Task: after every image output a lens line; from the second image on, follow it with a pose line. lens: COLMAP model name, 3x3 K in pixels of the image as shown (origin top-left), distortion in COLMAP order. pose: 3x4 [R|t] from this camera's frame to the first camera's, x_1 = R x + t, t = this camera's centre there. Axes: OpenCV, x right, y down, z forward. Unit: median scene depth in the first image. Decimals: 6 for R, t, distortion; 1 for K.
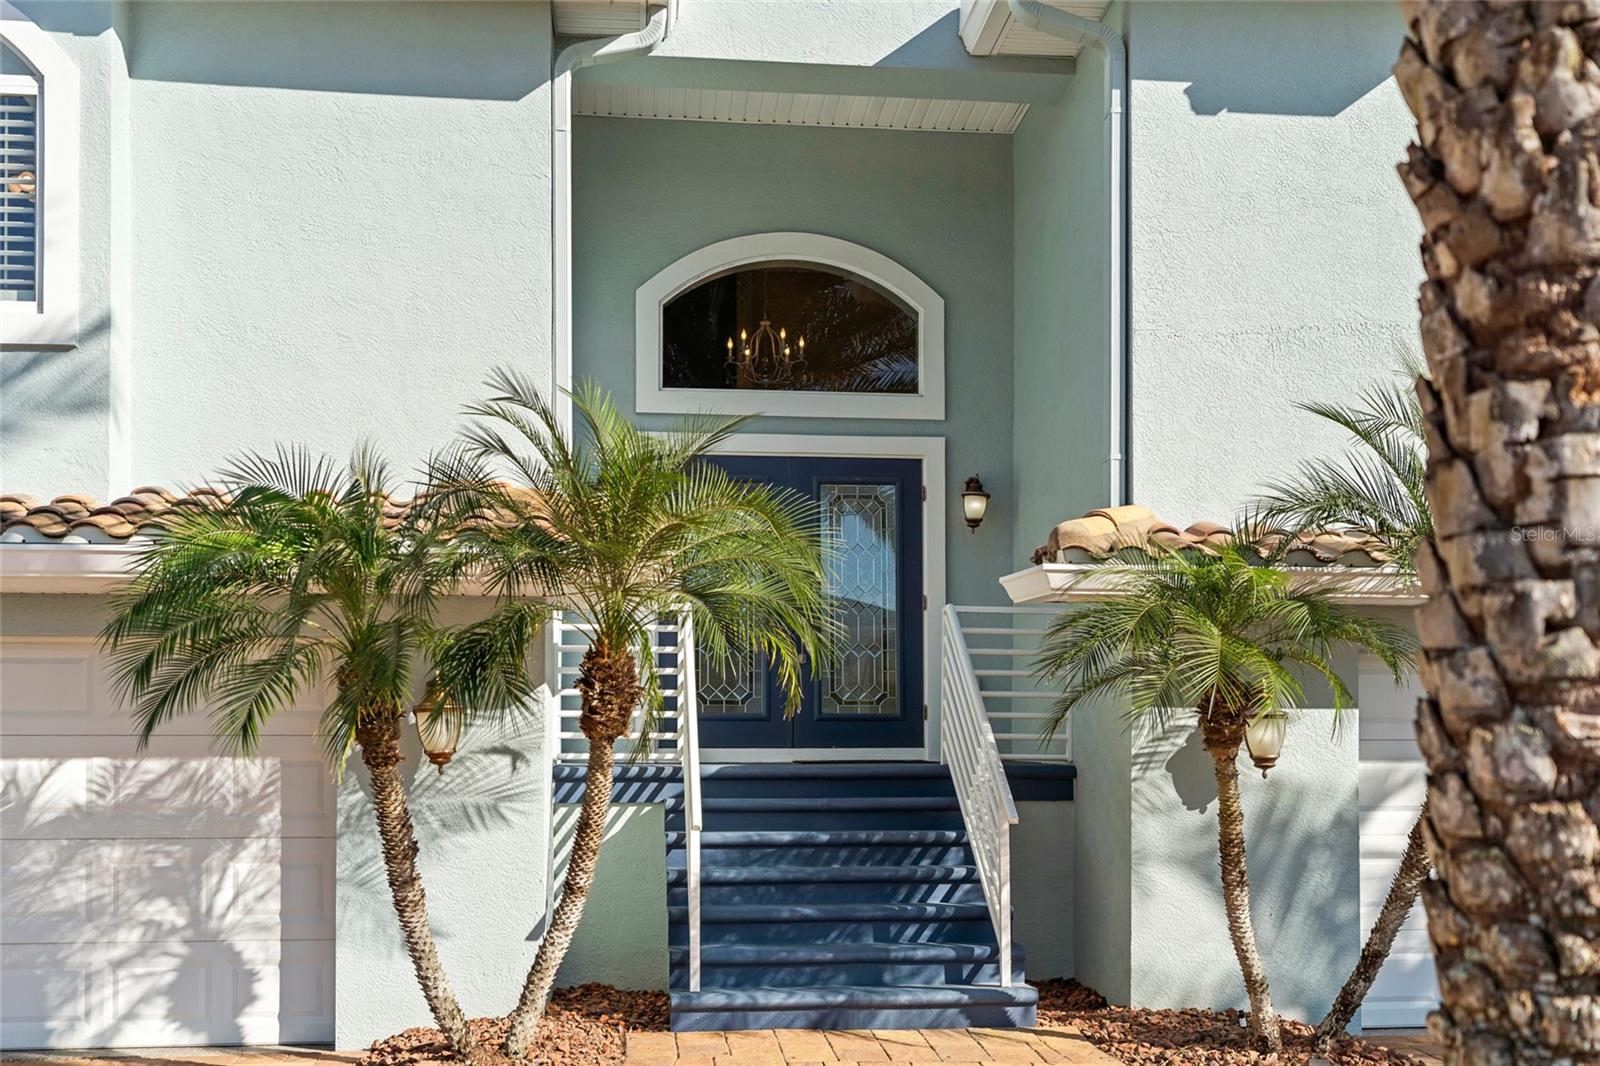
lens RADIAL K [[1673.0, 0, 800.0], [0, 1673.0, 533.0], [0, 0, 1]] dist [0.010680, -0.009305]
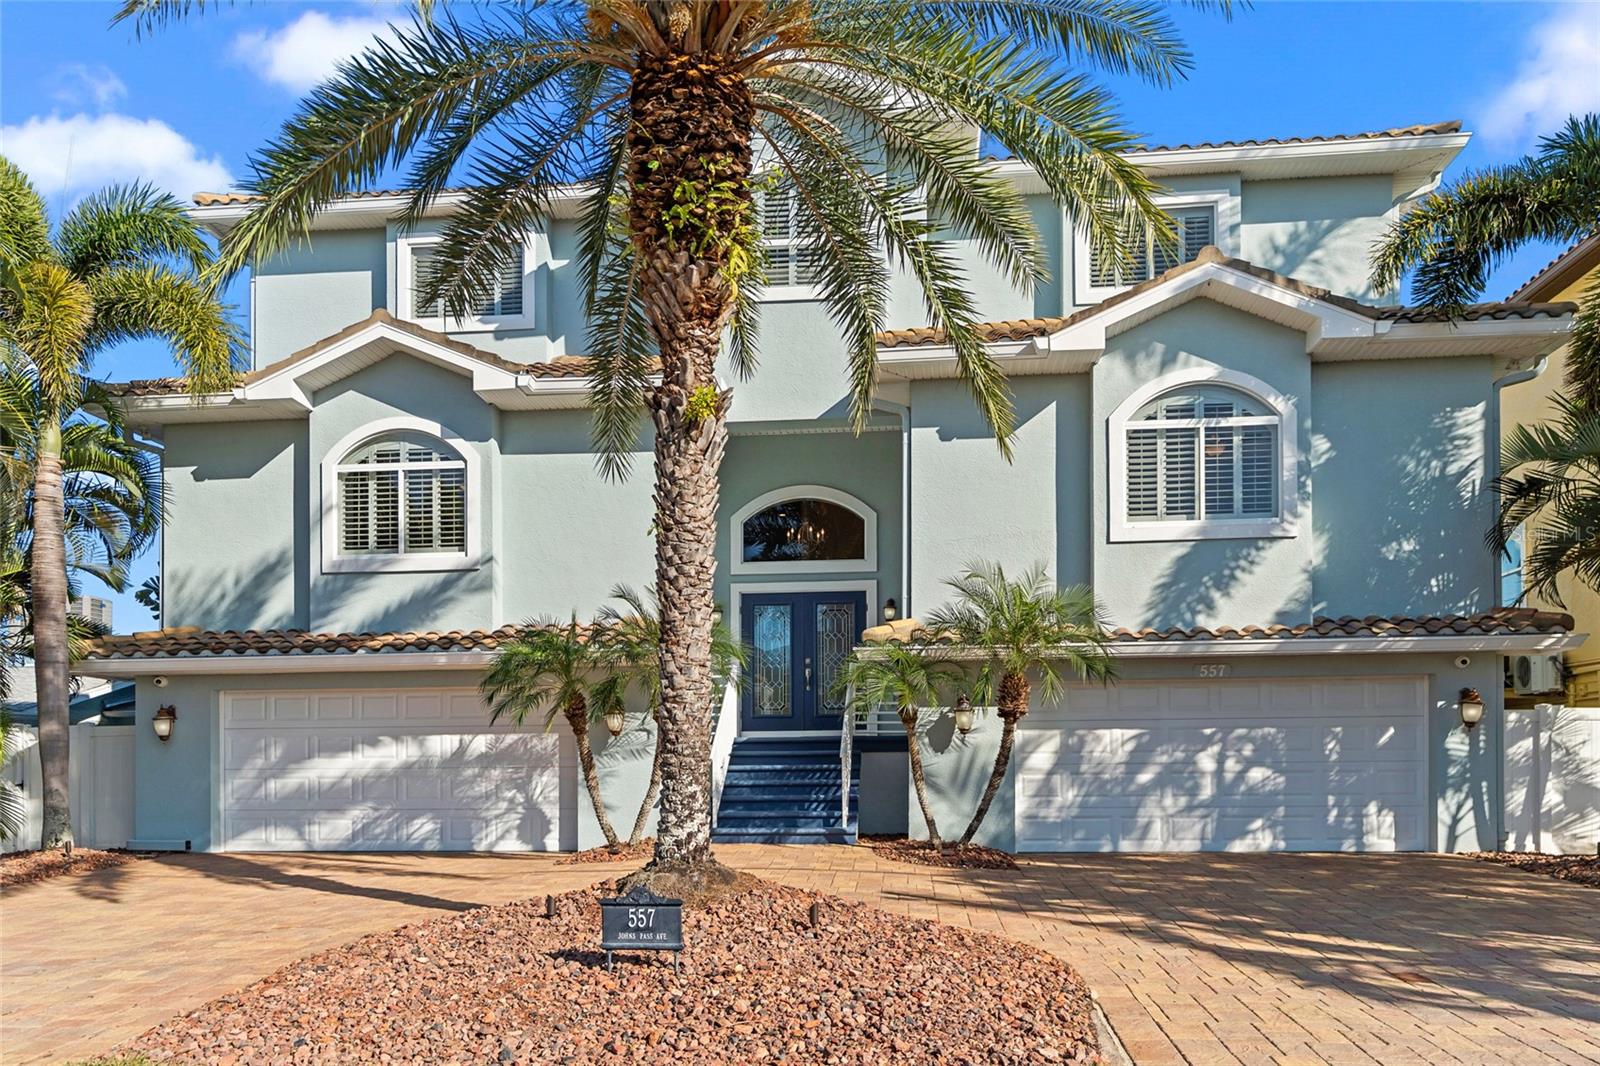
lens RADIAL K [[1191.1, 0, 800.0], [0, 1191.1, 533.0], [0, 0, 1]] dist [-0.004164, 0.000079]
pose [[0.977089, -0.046725, -0.207638, 0.422602], [0.036318, 0.997899, -0.053658, -0.054740], [0.209708, 0.044888, 0.976733, -0.663668]]
